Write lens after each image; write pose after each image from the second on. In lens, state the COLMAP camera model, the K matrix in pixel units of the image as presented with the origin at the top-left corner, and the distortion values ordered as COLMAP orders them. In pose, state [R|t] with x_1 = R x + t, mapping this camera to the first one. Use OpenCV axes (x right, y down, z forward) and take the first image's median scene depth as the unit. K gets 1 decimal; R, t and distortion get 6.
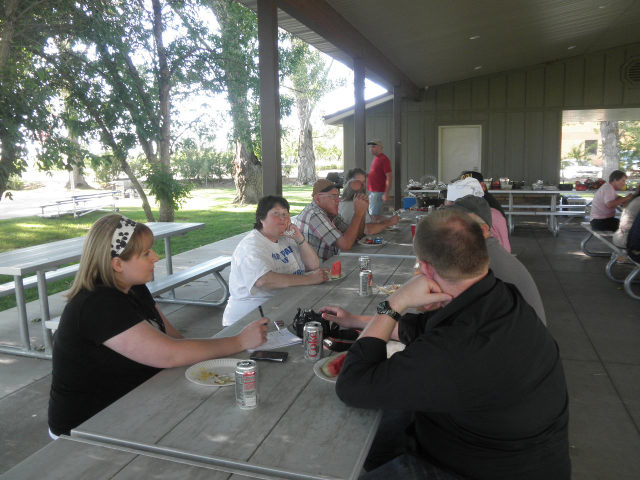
lens RADIAL K [[532.9, 0, 320.0], [0, 532.9, 240.0], [0, 0, 1]] dist [-0.157382, 0.163192]
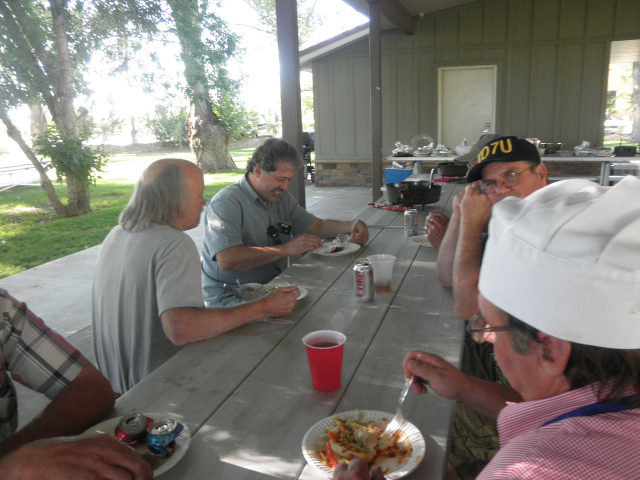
lens RADIAL K [[532.9, 0, 320.0], [0, 532.9, 240.0], [0, 0, 1]] dist [-0.157382, 0.163192]
pose [[0.999855, -0.014576, -0.008760, 0.063190], [0.015217, 0.996830, 0.078086, -0.035385], [0.007594, -0.078208, 0.996908, 0.251280]]
